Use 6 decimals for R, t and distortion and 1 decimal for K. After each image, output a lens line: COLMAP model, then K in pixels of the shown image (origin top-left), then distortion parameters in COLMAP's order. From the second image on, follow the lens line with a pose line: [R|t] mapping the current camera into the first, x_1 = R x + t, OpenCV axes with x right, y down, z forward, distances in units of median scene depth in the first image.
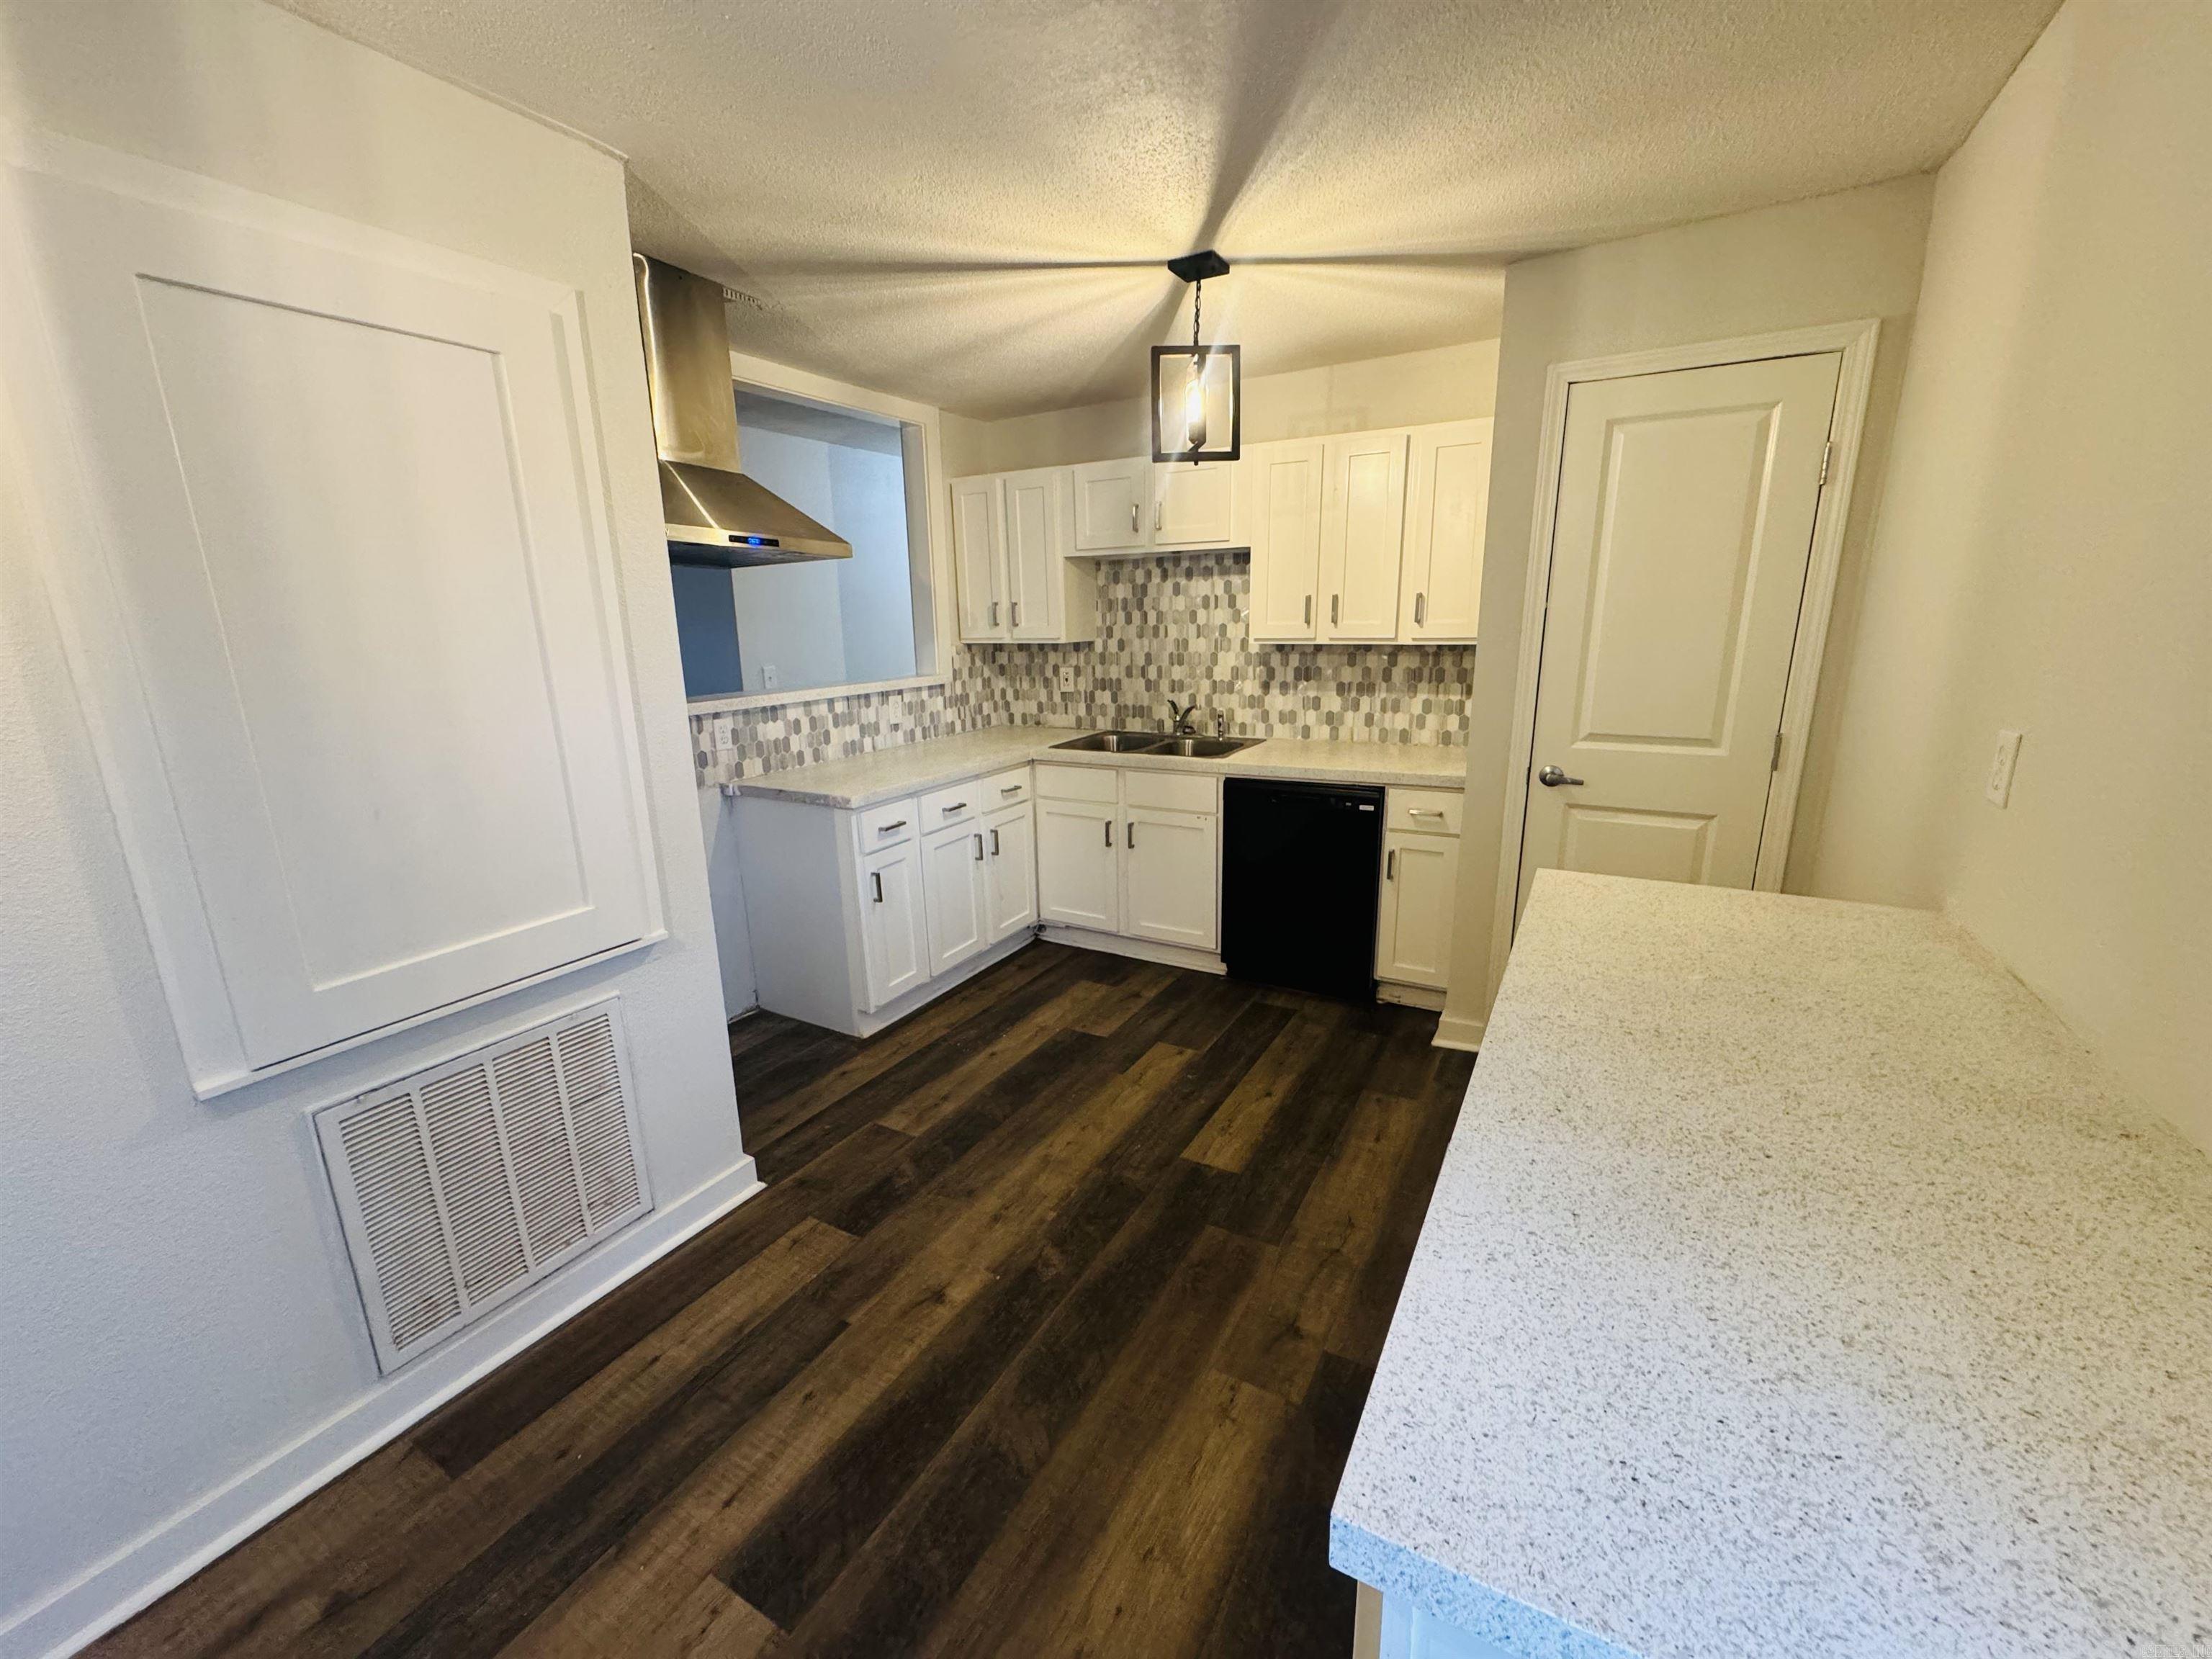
lens RADIAL K [[884.0, 0, 1100.4], [0, 884.0, 827.3], [0, 0, 1]] dist [-0.000099, -0.000274]
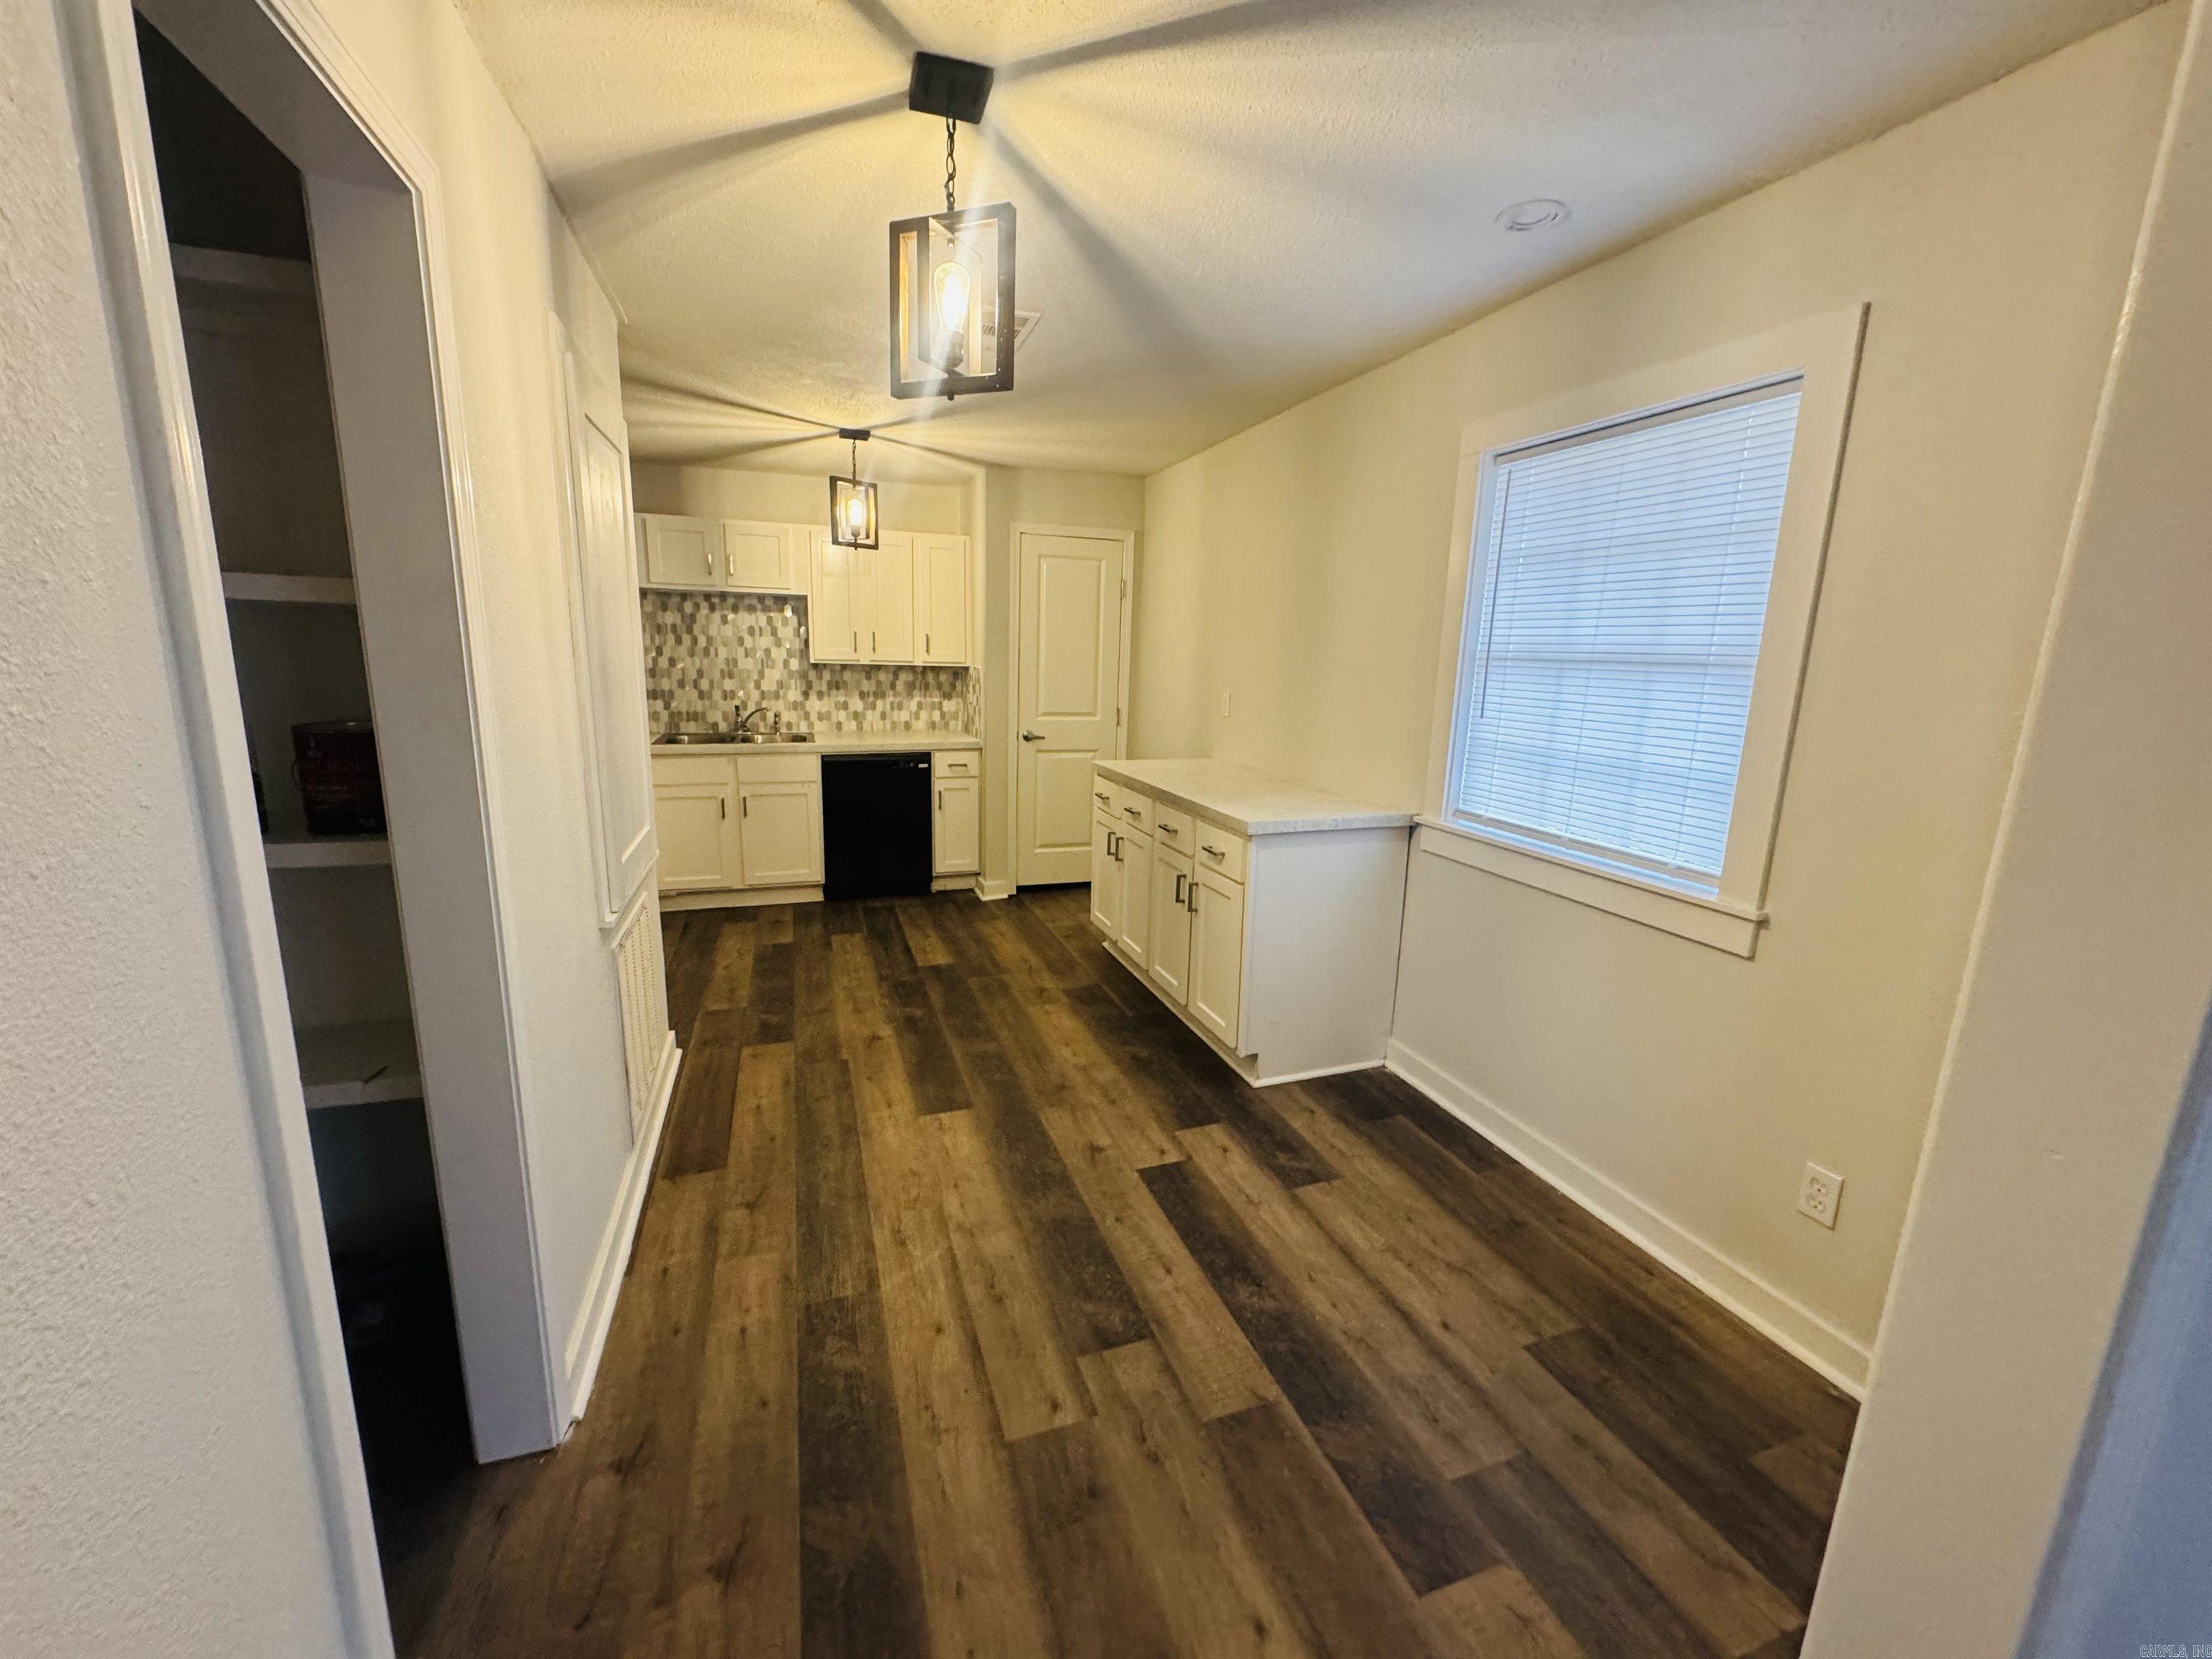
lens RADIAL K [[884.0, 0, 1100.4], [0, 884.0, 827.3], [0, 0, 1]] dist [-0.000099, -0.000274]
pose [[0.658692, -0.110844, 0.744203, -0.582915], [0.139922, 0.989881, 0.023592, 0.080667], [-0.739288, 0.088591, 0.667537, -0.250192]]
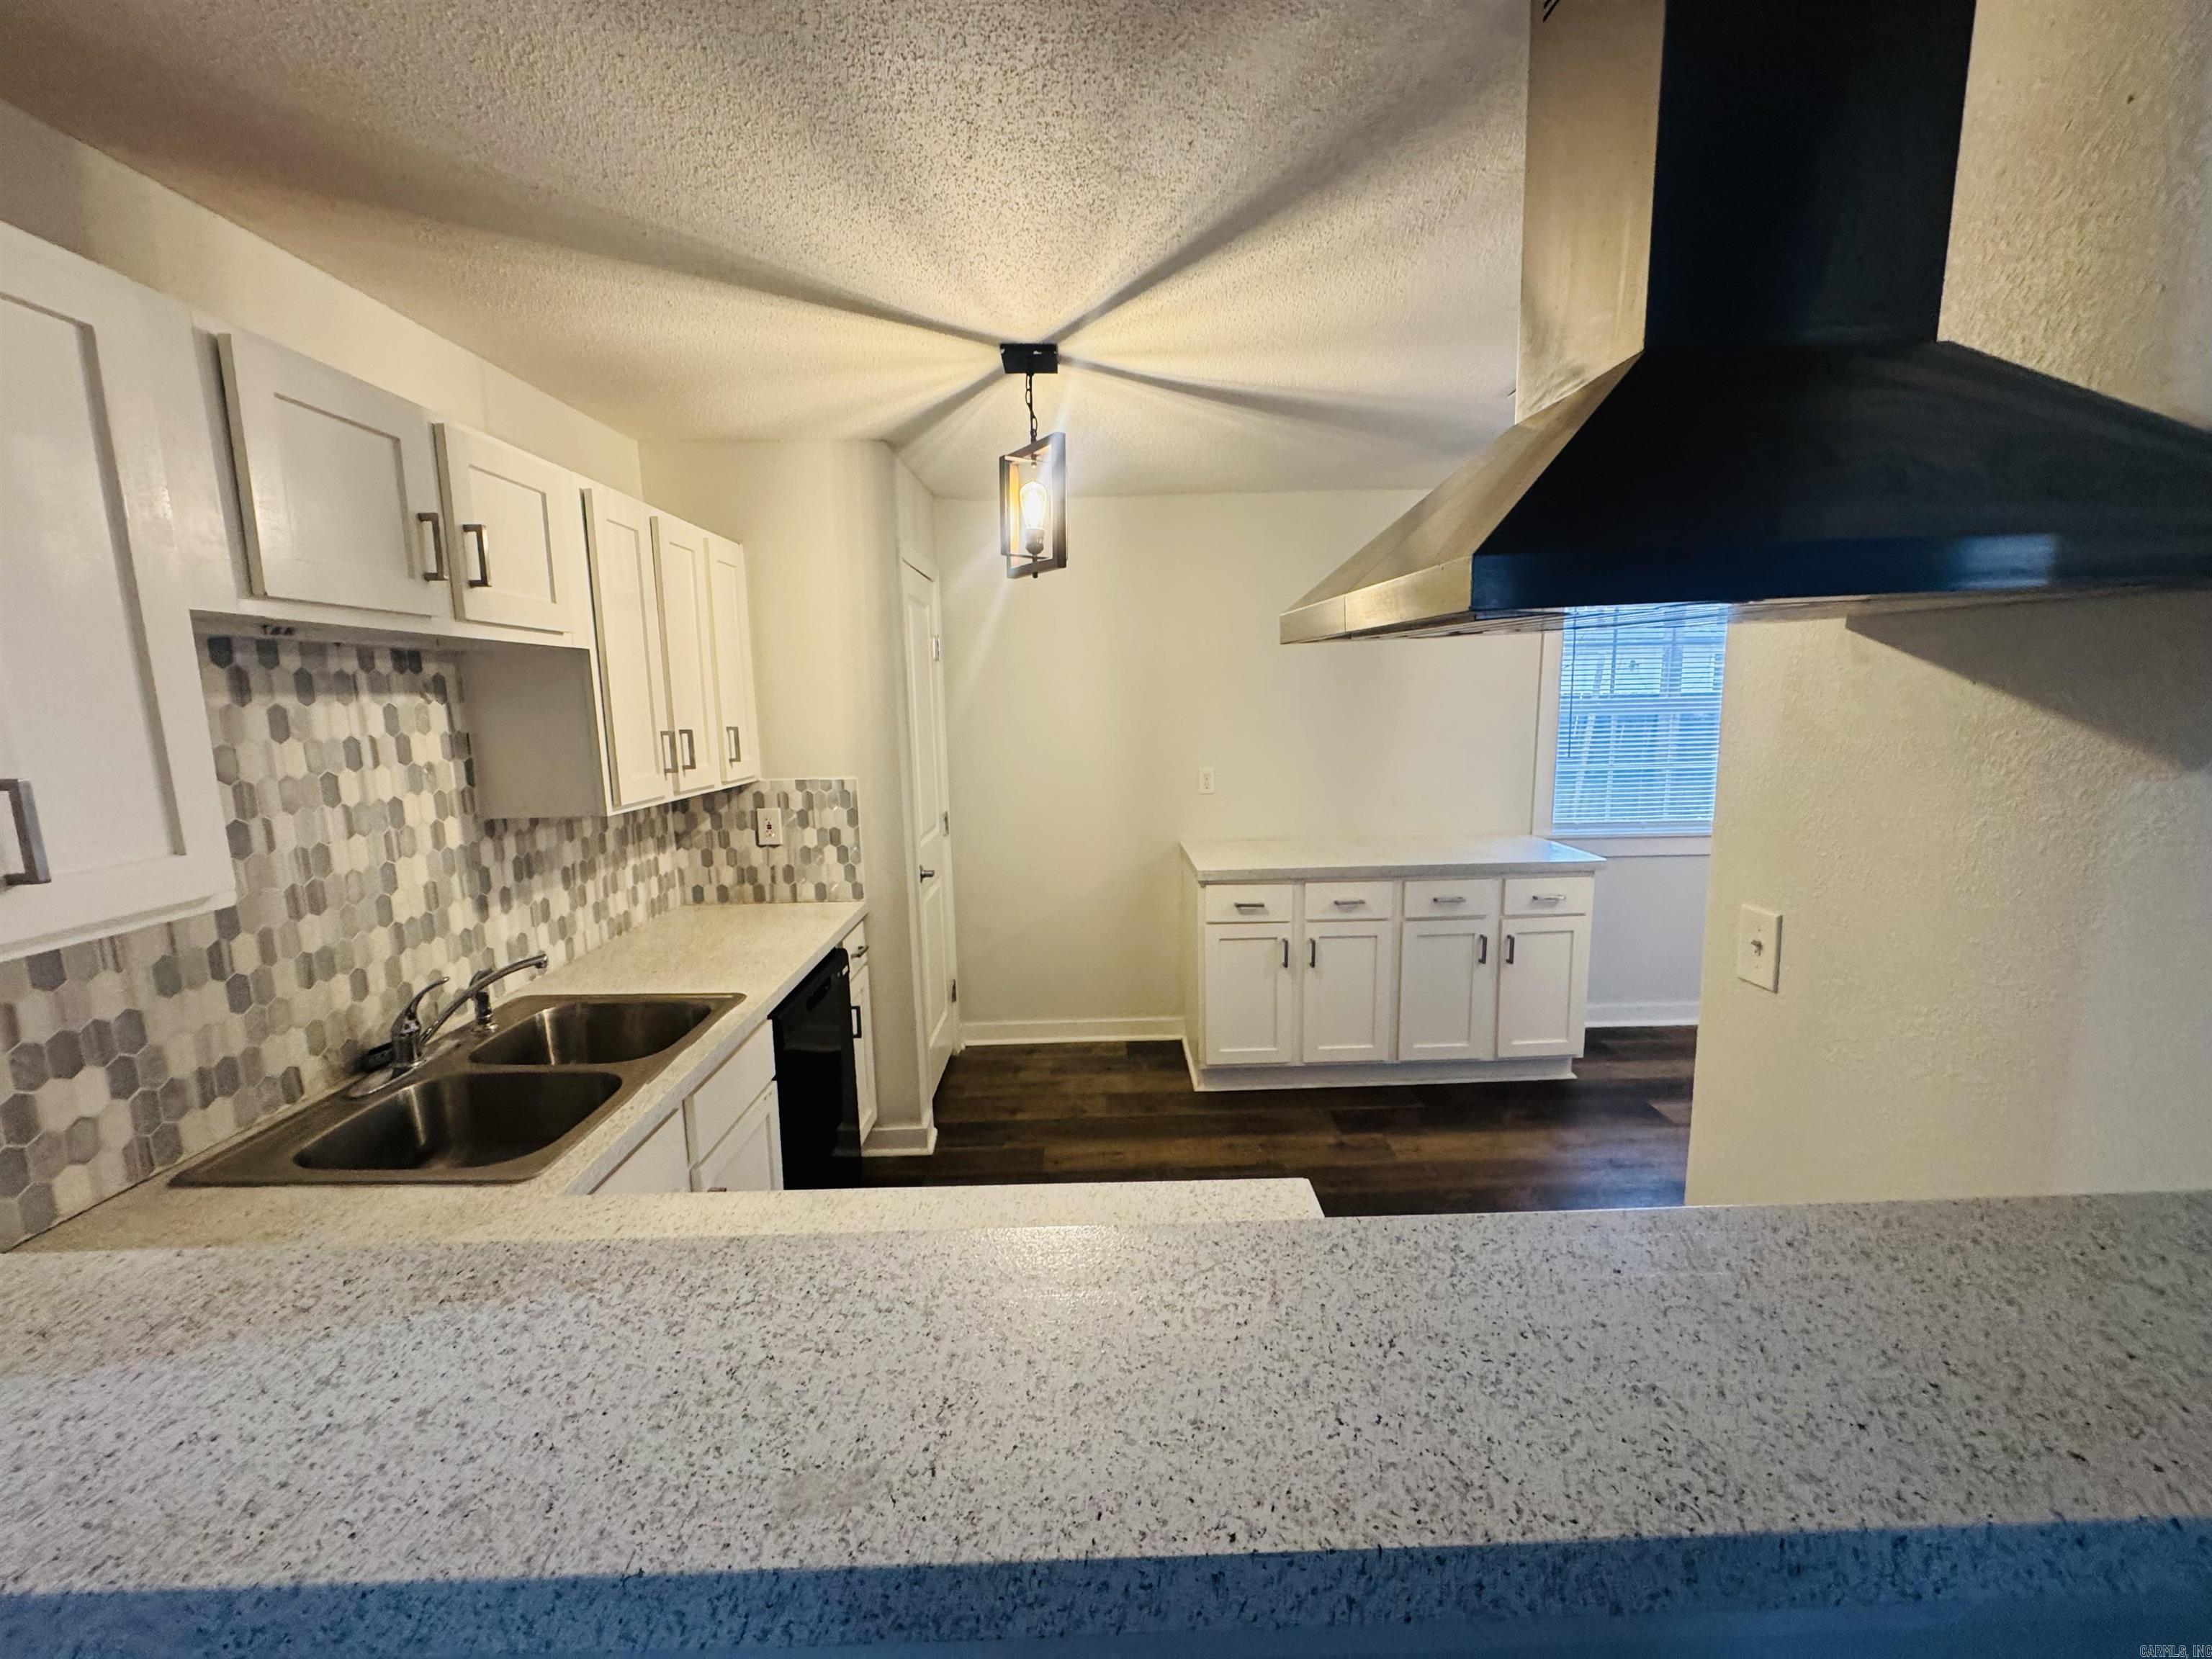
lens RADIAL K [[884.0, 0, 1100.4], [0, 884.0, 827.3], [0, 0, 1]] dist [-0.000099, -0.000274]
pose [[-0.509179, -0.095408, 0.855356, -0.457281], [0.232757, 0.941538, 0.243577, -0.255667], [-0.828590, 0.323114, -0.457204, 0.962616]]
